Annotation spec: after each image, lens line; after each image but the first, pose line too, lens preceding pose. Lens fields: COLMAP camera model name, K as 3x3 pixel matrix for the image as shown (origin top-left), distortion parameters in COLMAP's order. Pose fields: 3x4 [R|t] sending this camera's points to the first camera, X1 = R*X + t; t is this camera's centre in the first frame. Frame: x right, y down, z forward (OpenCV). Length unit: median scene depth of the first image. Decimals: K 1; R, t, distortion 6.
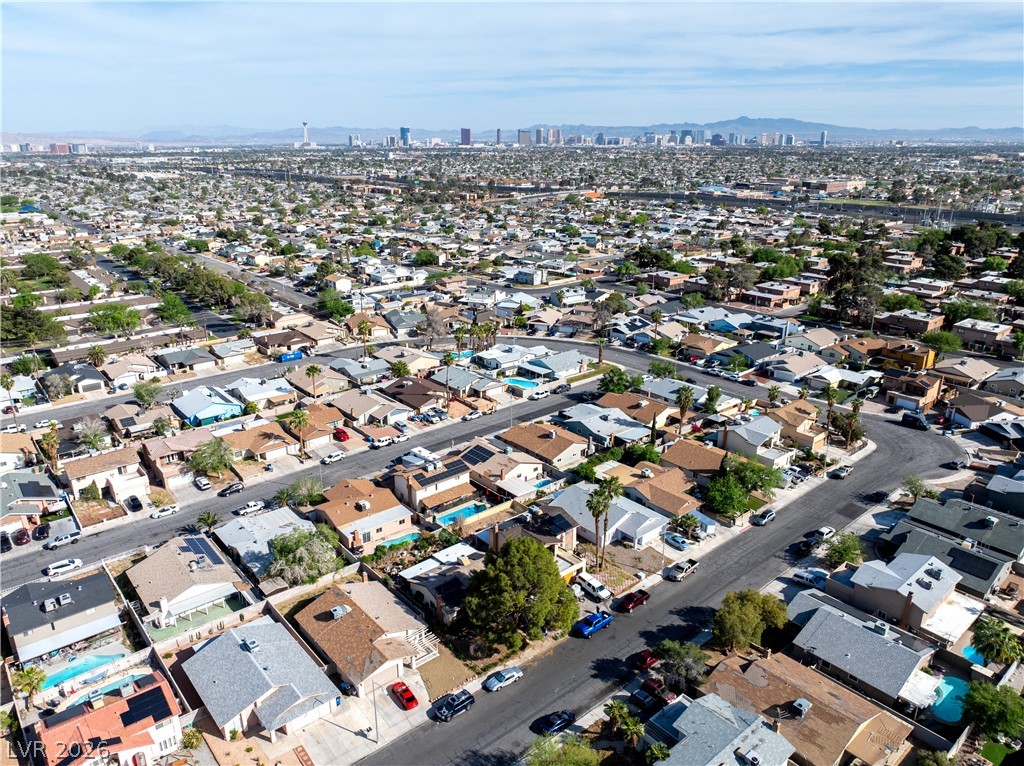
lens RADIAL K [[727.8, 0, 515.2], [0, 727.8, 389.8], [0, 0, 1]] dist [-0.048351, 0.021868]
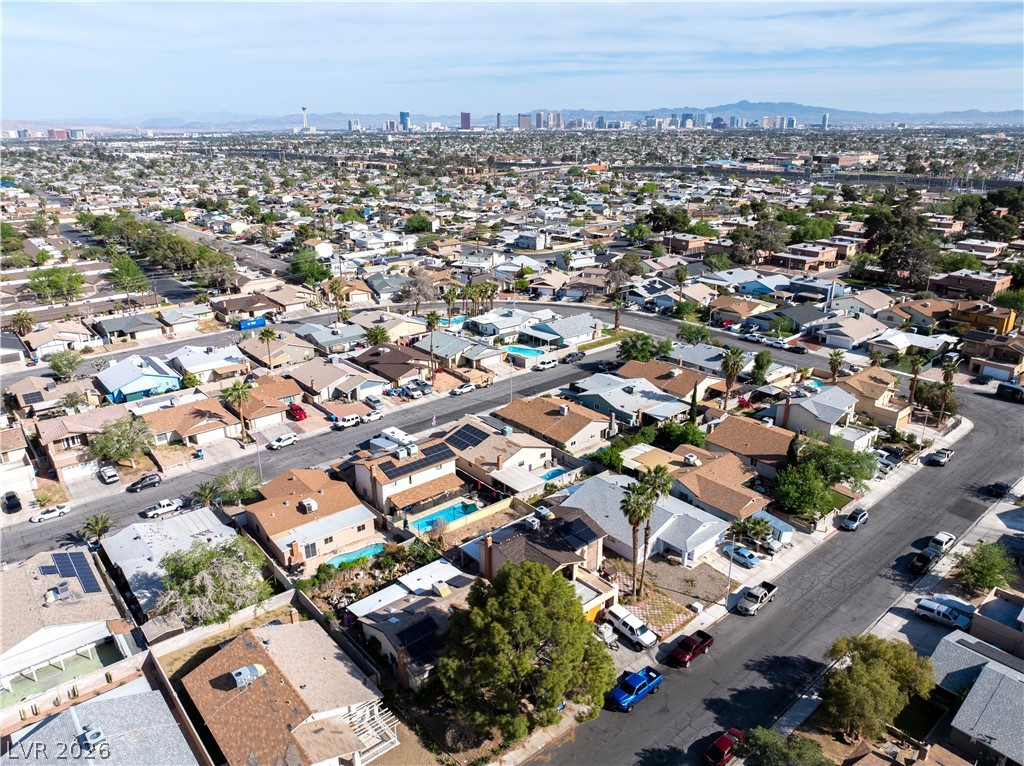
lens RADIAL K [[727.8, 0, 510.2], [0, 727.8, 375.0], [0, 0, 1]] dist [-0.048351, 0.021868]
pose [[0.999954, -0.004398, -0.008501, 0.000390], [0.004393, 0.999990, -0.000575, 0.019154], [0.008503, 0.000537, 0.999964, 0.178850]]
